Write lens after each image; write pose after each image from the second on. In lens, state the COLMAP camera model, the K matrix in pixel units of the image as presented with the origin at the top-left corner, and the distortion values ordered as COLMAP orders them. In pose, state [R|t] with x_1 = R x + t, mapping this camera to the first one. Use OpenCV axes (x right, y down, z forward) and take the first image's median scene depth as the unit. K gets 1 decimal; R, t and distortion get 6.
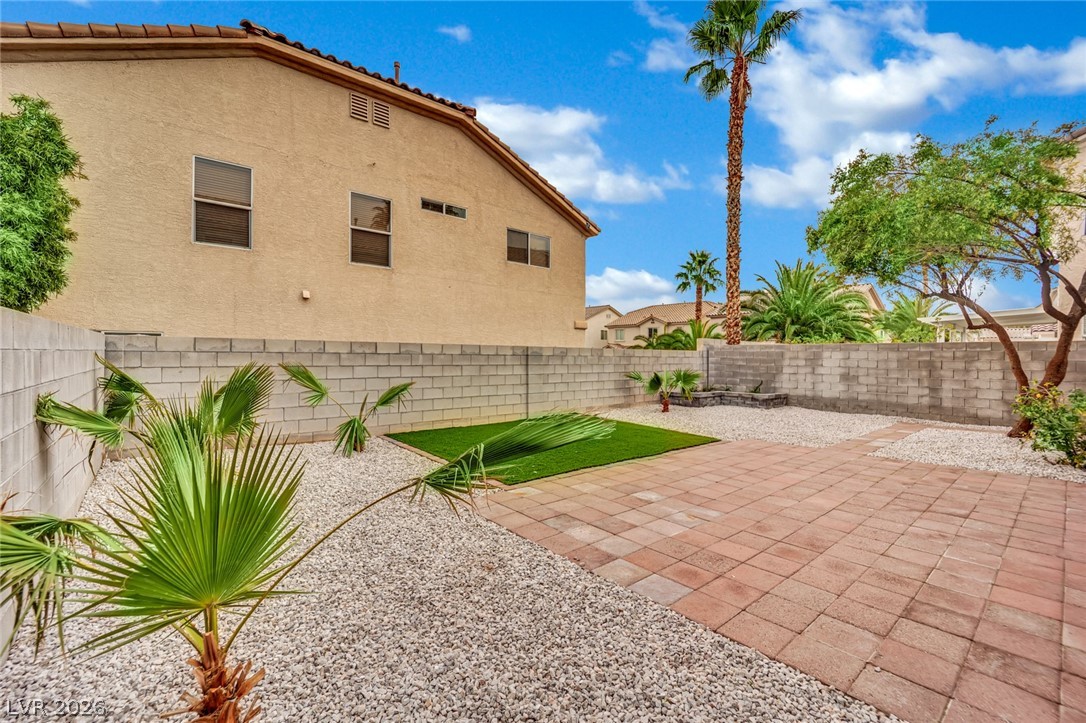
lens RADIAL K [[456.5, 0, 529.5], [0, 456.5, 376.4], [0, 0, 1]] dist [-0.015208, -0.001846]
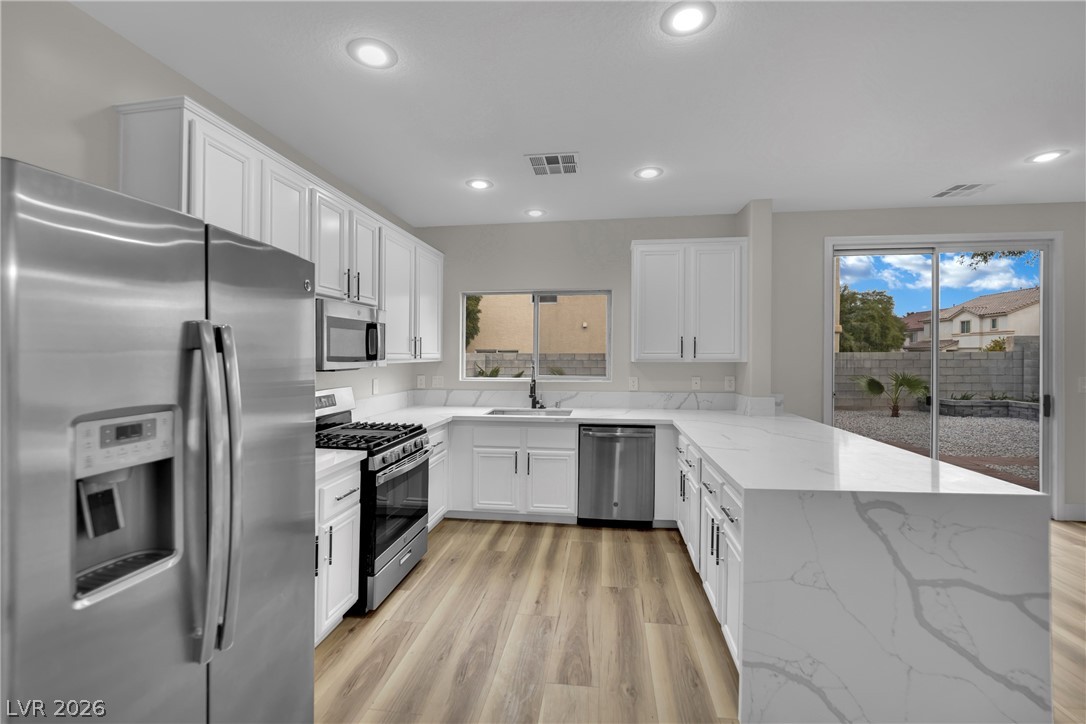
lens RADIAL K [[456.5, 0, 544.7], [0, 456.5, 355.7], [0, 0, 1]] dist [-0.015208, -0.001846]
pose [[0.689319, -0.012068, -0.724357, 0.534648], [-0.022475, 0.999024, -0.038032, 0.000658], [0.724109, 0.042496, 0.688375, -0.223256]]
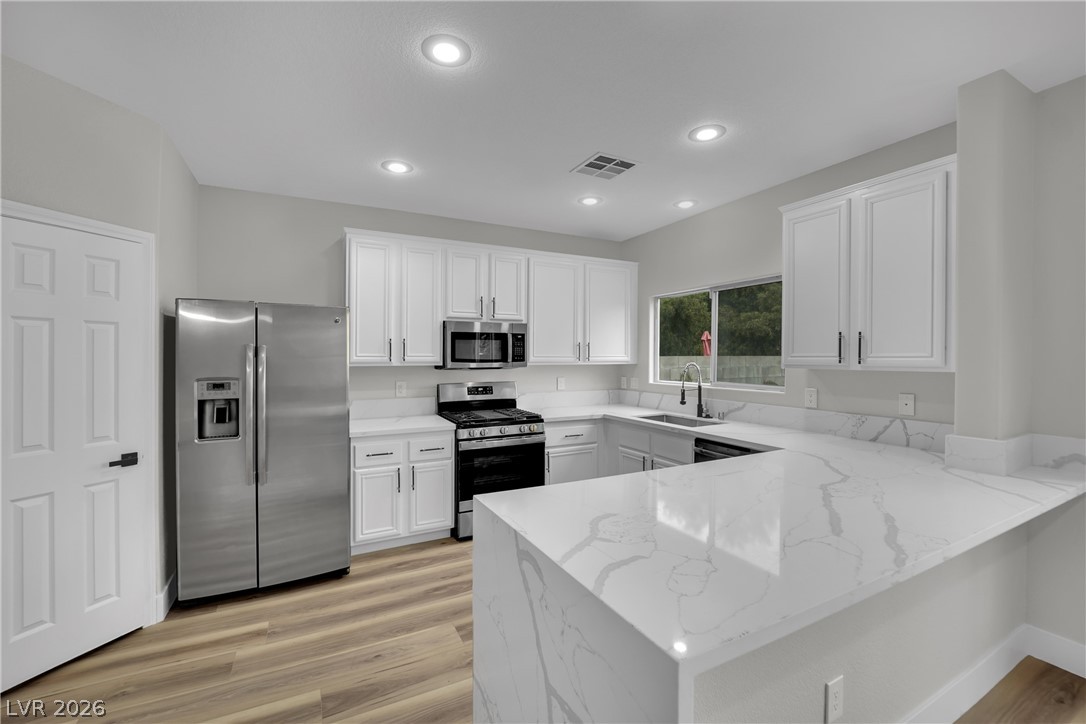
lens RADIAL K [[456.5, 0, 536.1], [0, 456.5, 357.6], [0, 0, 1]] dist [-0.015208, -0.001846]
pose [[-0.208401, -0.009632, -0.977996, 0.624186], [-0.046699, 0.998909, 0.000113, -0.010161], [0.976928, 0.045695, -0.208624, 0.010793]]
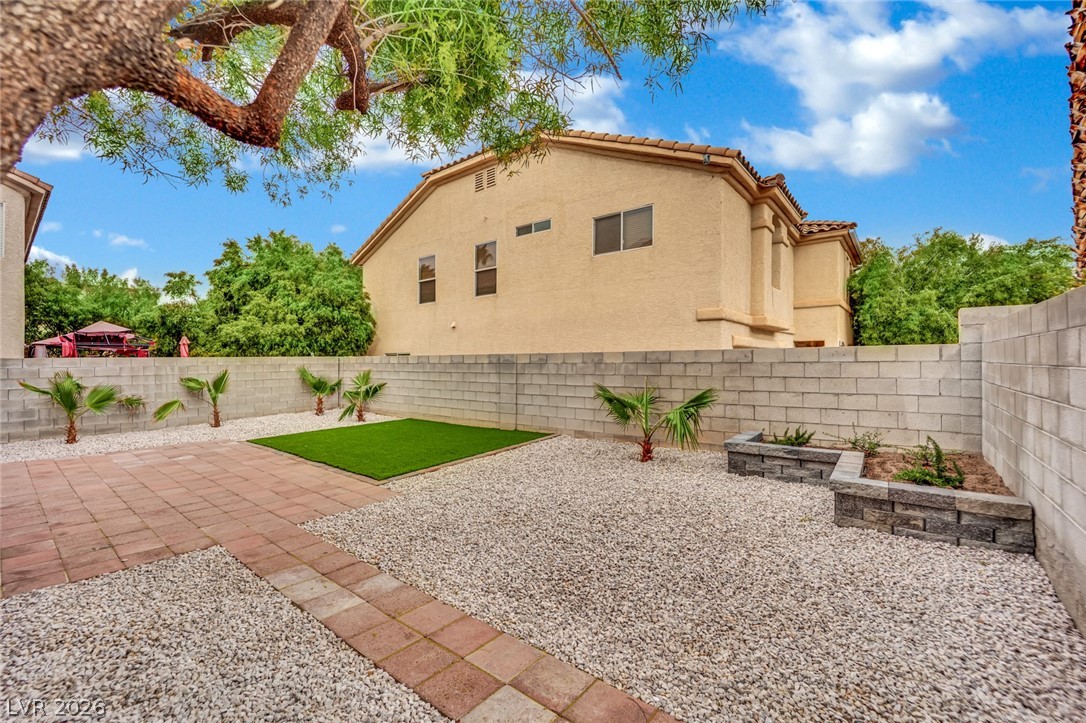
lens RADIAL K [[456.5, 0, 533.0], [0, 456.5, 365.9], [0, 0, 1]] dist [-0.015208, -0.001846]
pose [[0.200537, -0.003509, -0.979680, 0.918372], [-0.037342, 0.999240, -0.011223, -0.031465], [0.978974, 0.038834, 0.200254, 0.840692]]
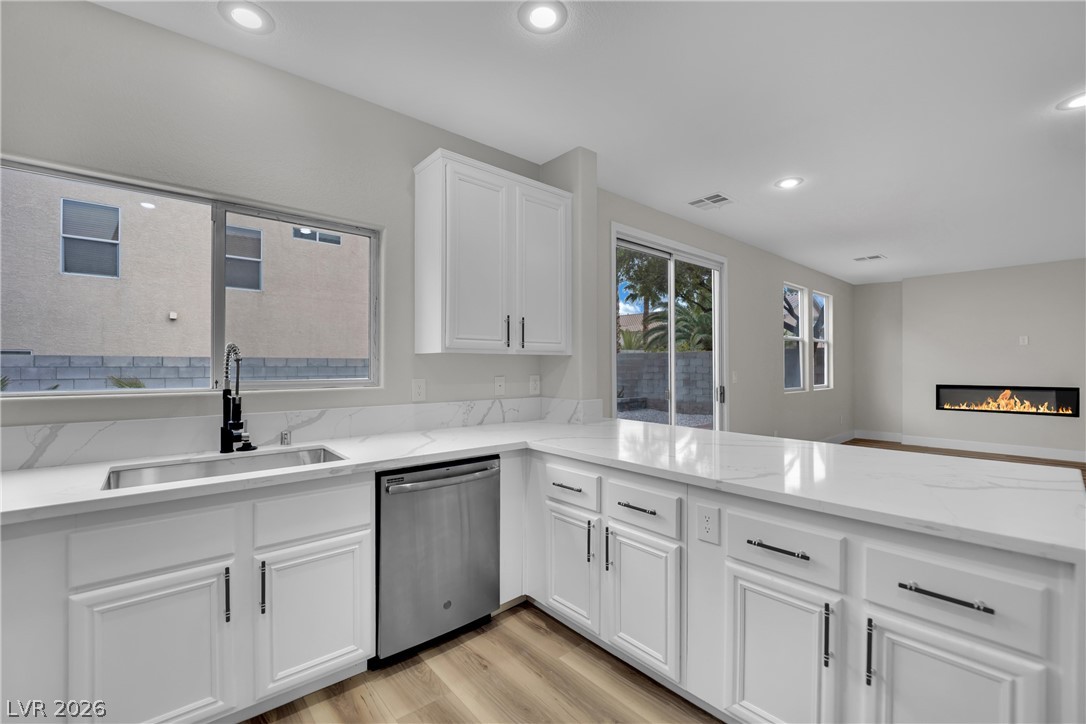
lens RADIAL K [[456.5, 0, 539.7], [0, 456.5, 371.0], [0, 0, 1]] dist [-0.015208, -0.001846]
pose [[0.999512, -0.012799, 0.028494, 0.345188], [0.013729, 0.999371, -0.032688, 0.007164], [-0.028058, 0.033063, 0.999059, -0.132642]]
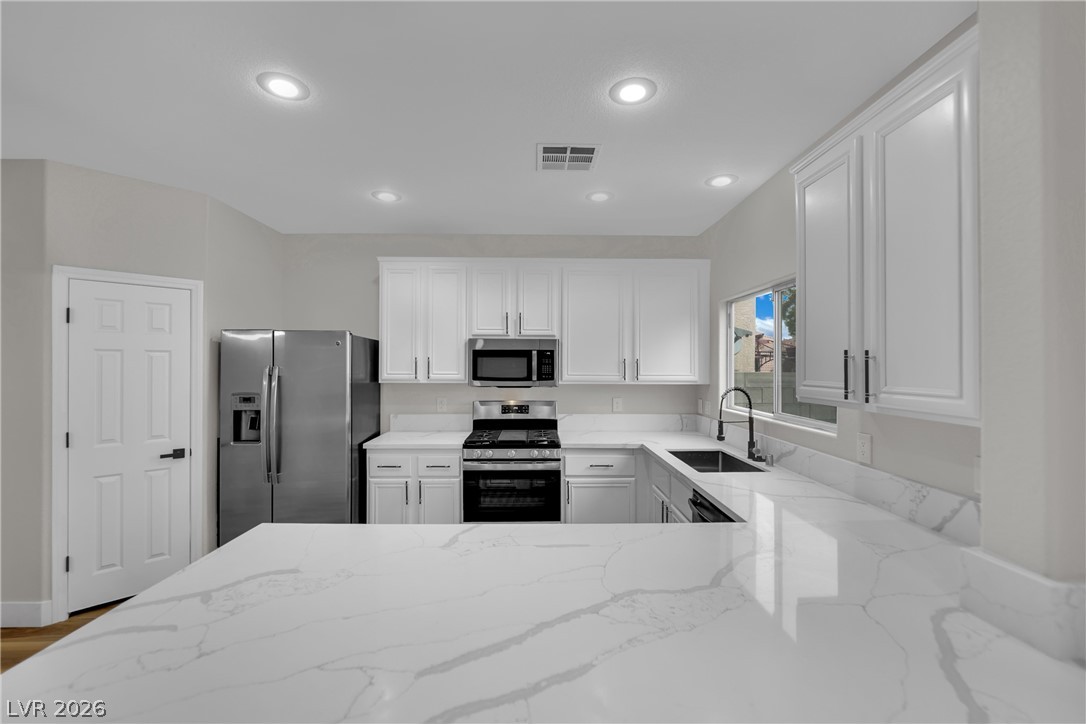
lens RADIAL K [[456.5, 0, 536.0], [0, 456.5, 367.9], [0, 0, 1]] dist [-0.015208, -0.001846]
pose [[-0.623282, -0.009421, -0.781940, 0.532090], [-0.045800, 0.998651, 0.024475, -0.025201], [0.780655, 0.051068, -0.622873, 0.139613]]
